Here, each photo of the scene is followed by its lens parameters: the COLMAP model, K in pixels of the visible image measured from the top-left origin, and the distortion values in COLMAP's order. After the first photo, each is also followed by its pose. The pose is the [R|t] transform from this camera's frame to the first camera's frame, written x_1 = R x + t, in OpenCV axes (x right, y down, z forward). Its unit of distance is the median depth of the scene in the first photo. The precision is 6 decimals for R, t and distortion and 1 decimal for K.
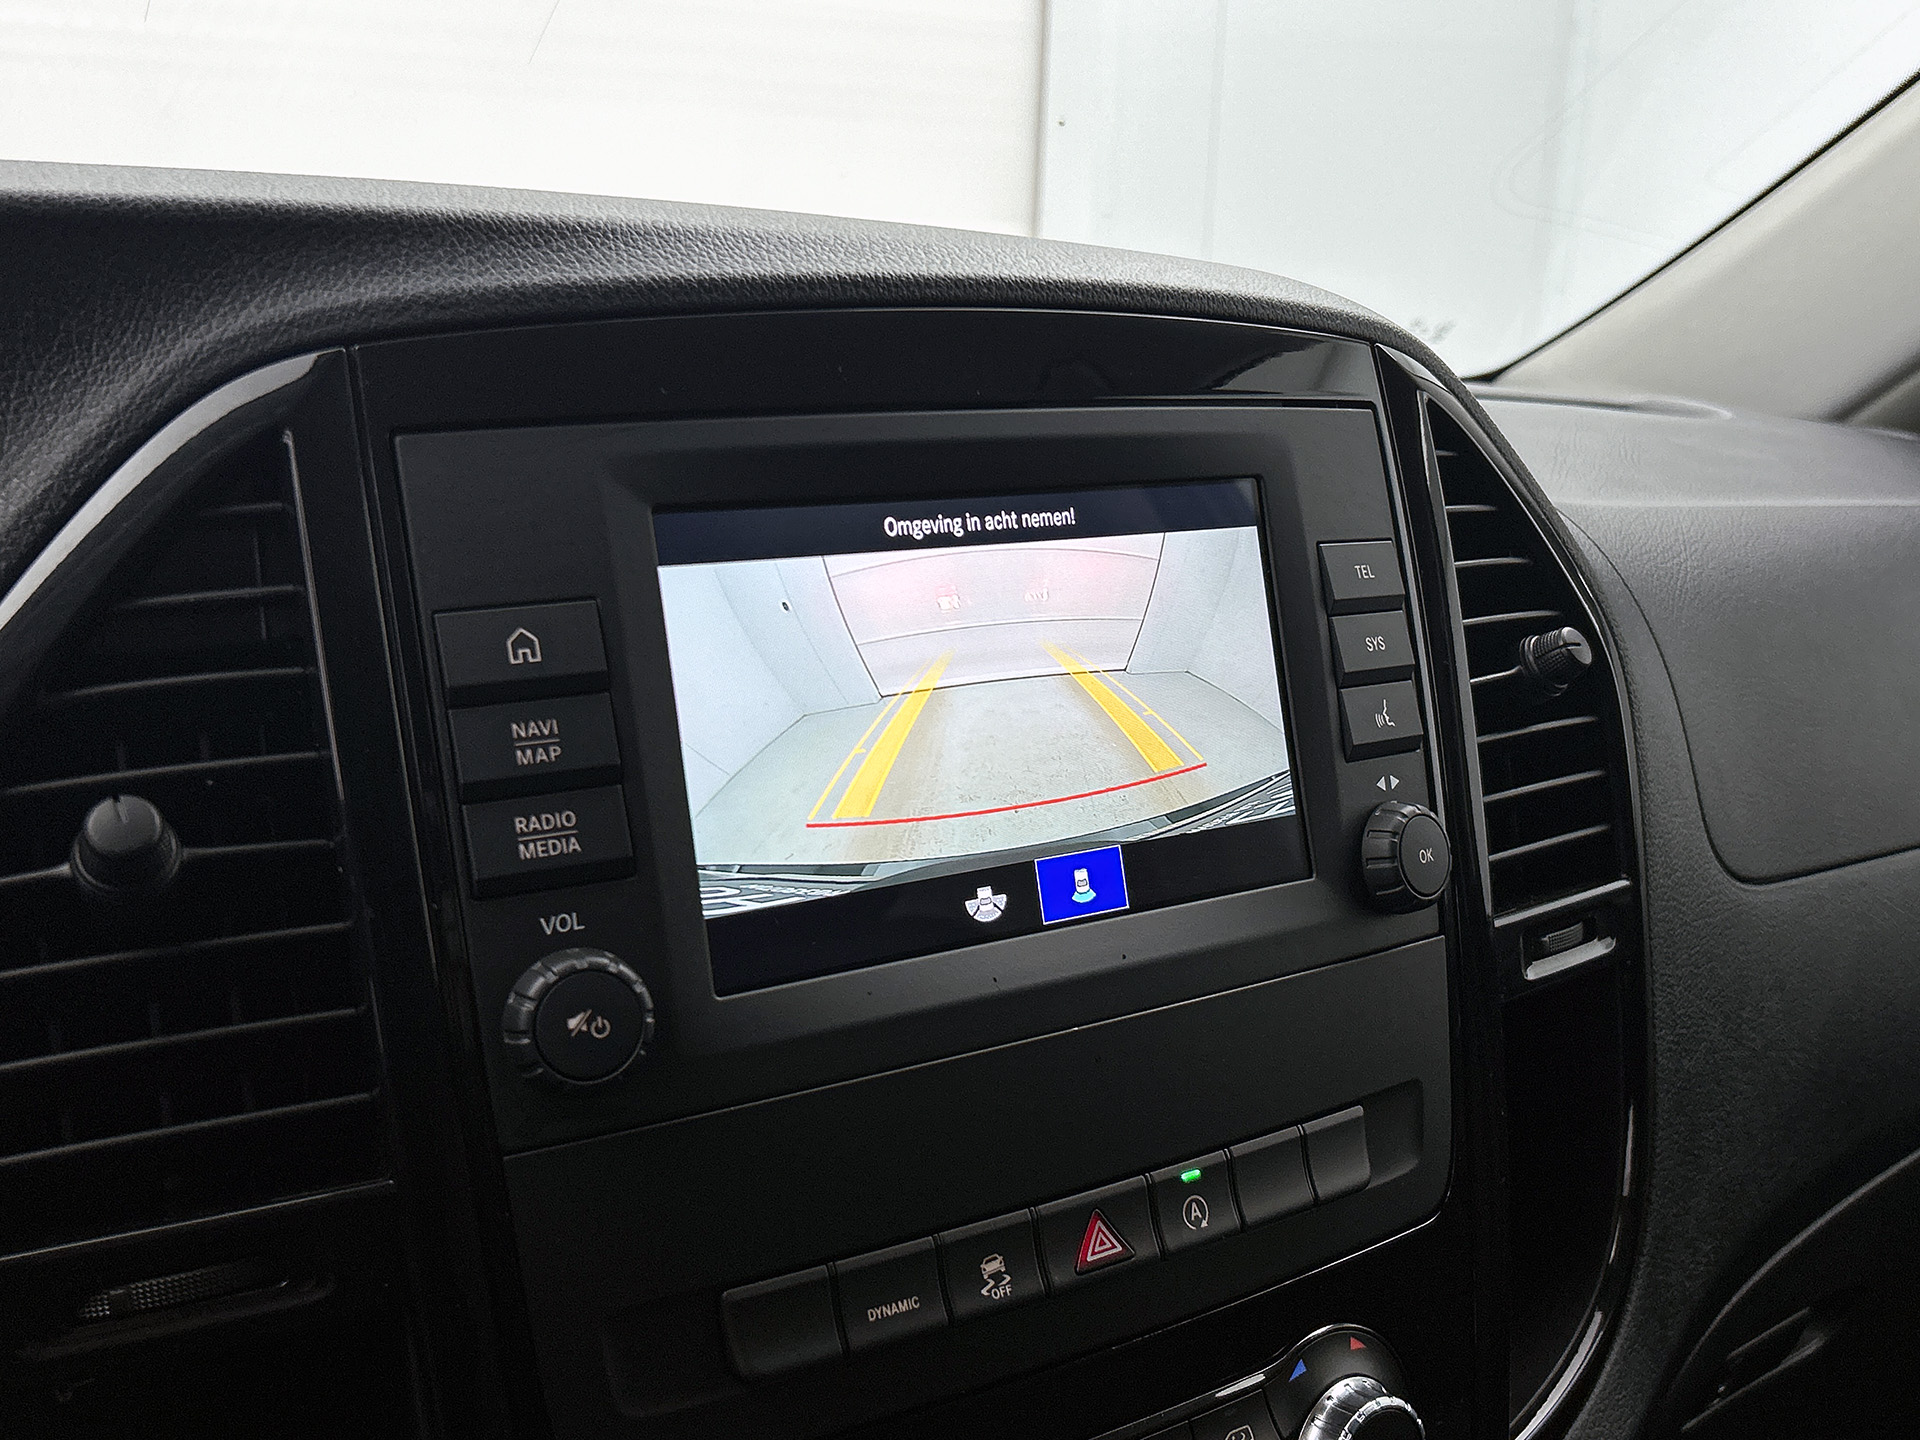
lens RADIAL K [[1999.3, 0, 962.2], [0, 1999.3, 702.2], [0, 0, 1]] dist [0.018521, 0.000000]
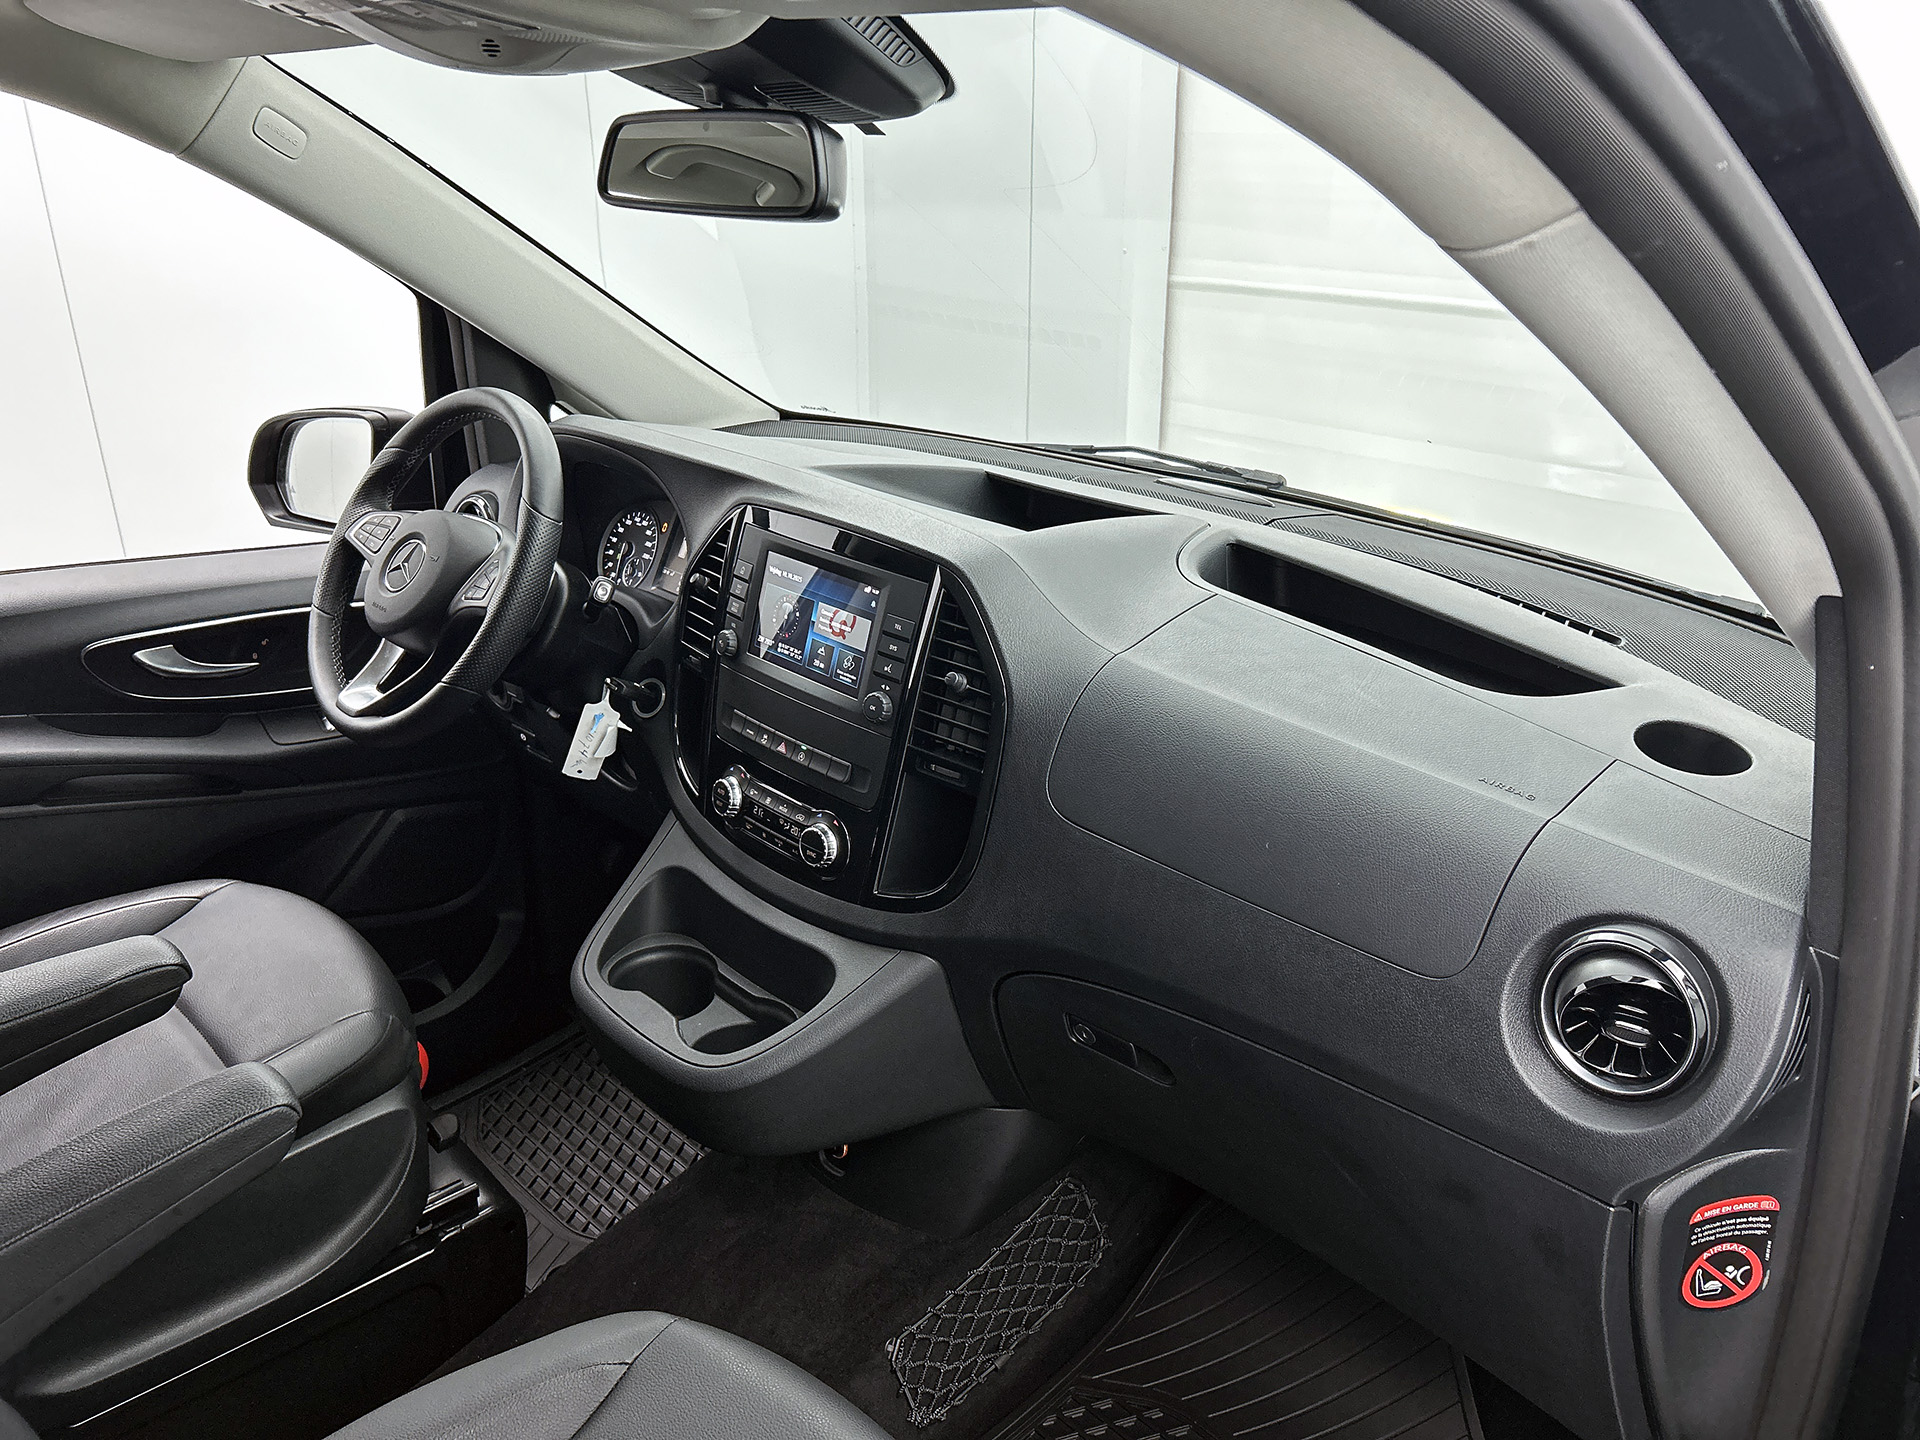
lens RADIAL K [[1443.4, 0, 970.8], [0, 1443.4, 730.2], [0, 0, 1]] dist [0.074438, -0.020229]
pose [[0.178700, 0.351461, -0.918989, 2.896981], [-0.230513, 0.922983, 0.308164, -0.784022], [0.956520, 0.156770, 0.245953, 0.624922]]
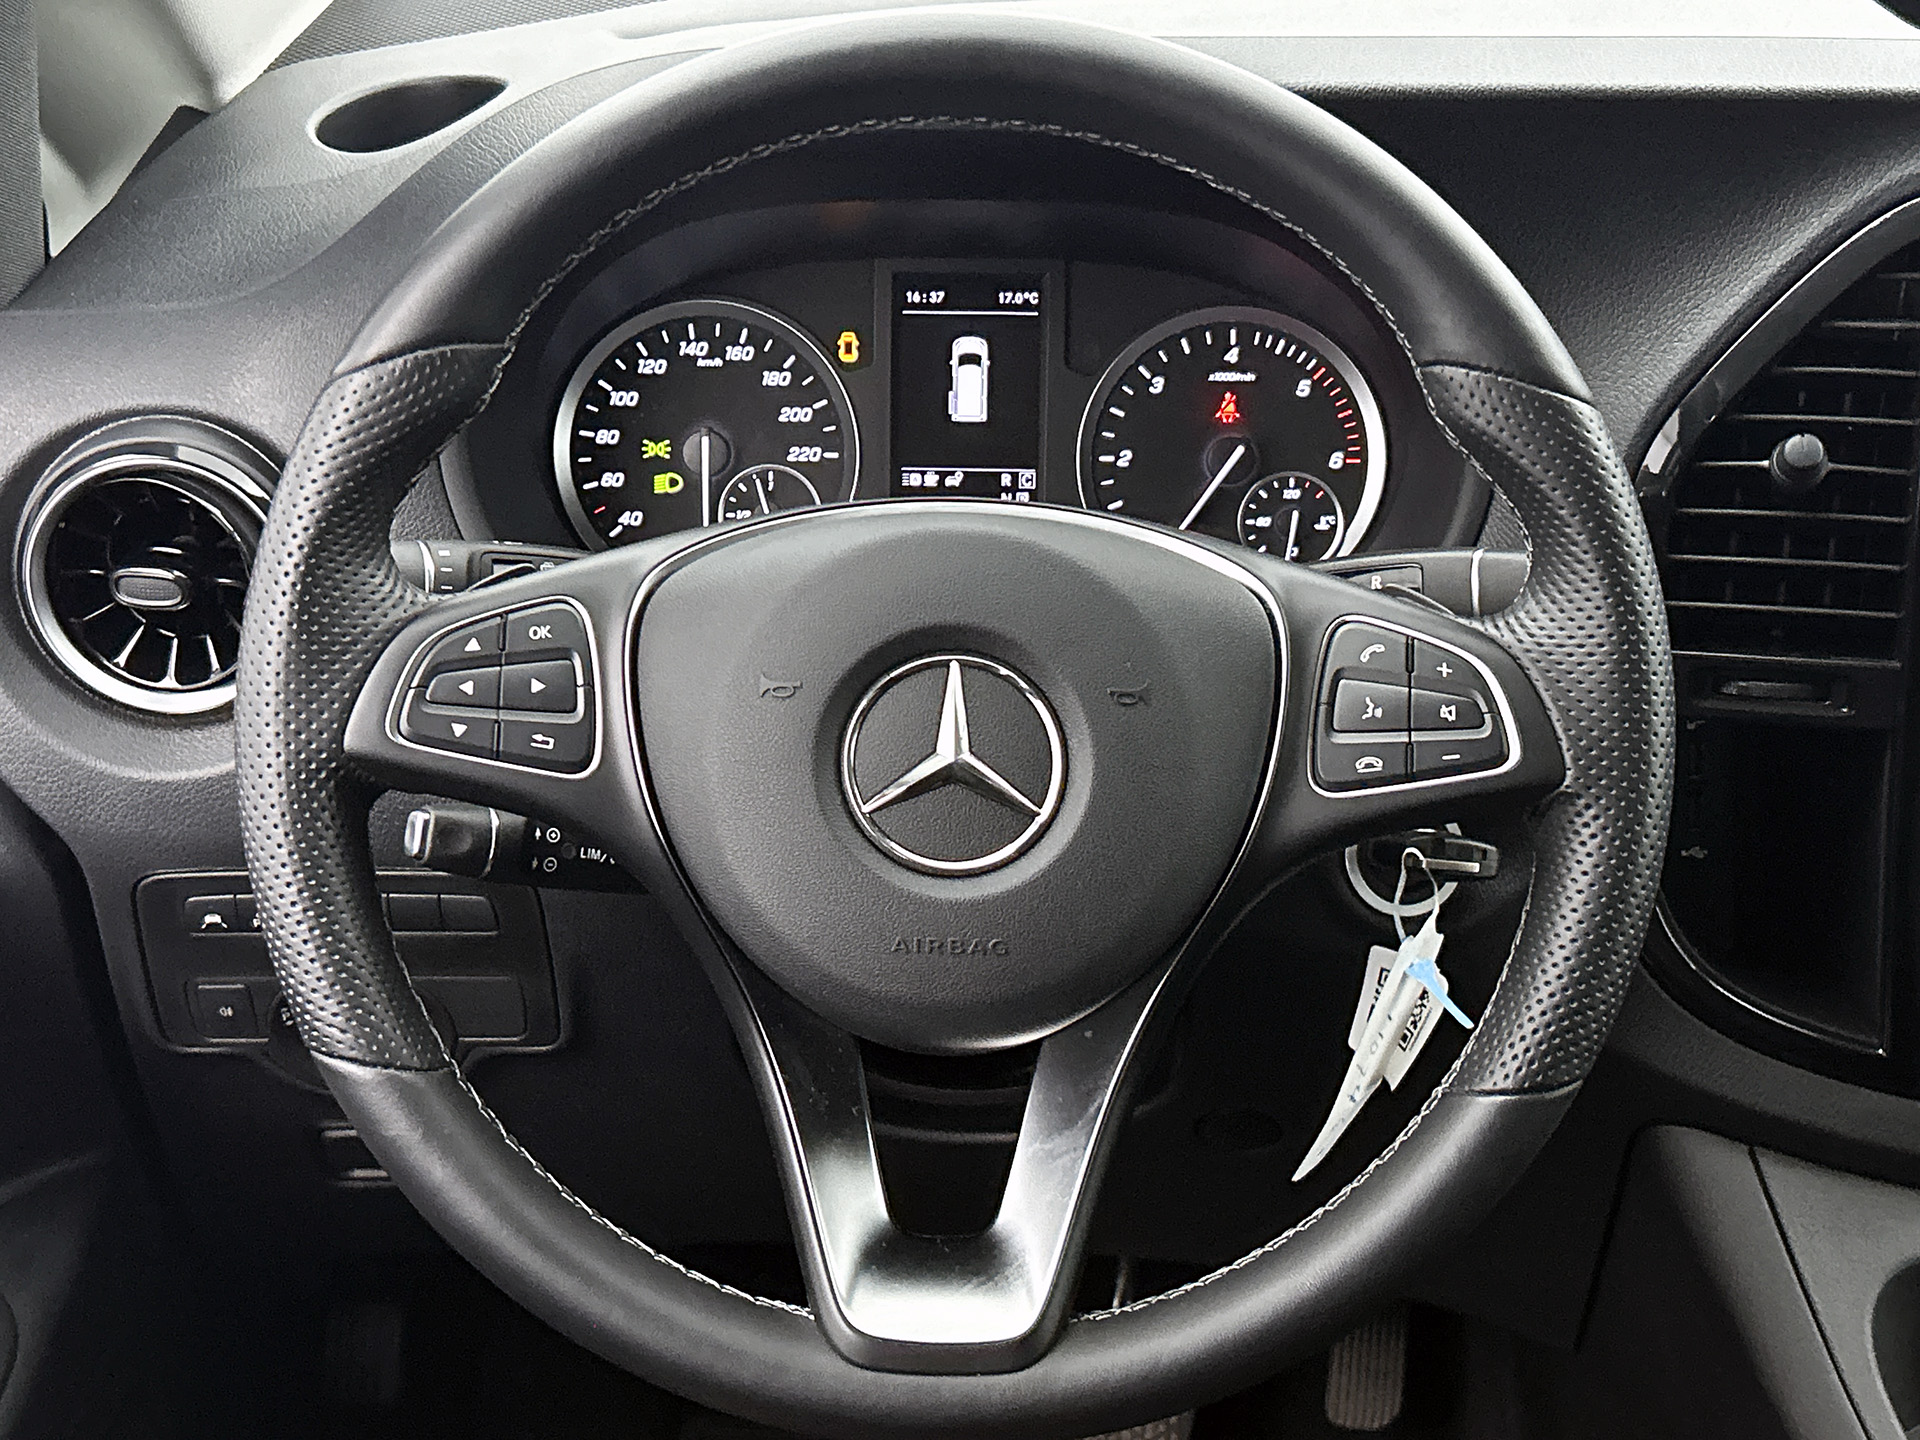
lens RADIAL K [[2643.8, 0, 966.1], [0, 2643.8, 678.8], [0, 0, 1]] dist [0.069903, 0.000000]
pose [[0.819555, 0.264113, -0.508502, 0.200354], [-0.110159, 0.943506, 0.312508, -0.331603], [0.562312, -0.200102, 0.802349, -1.139293]]
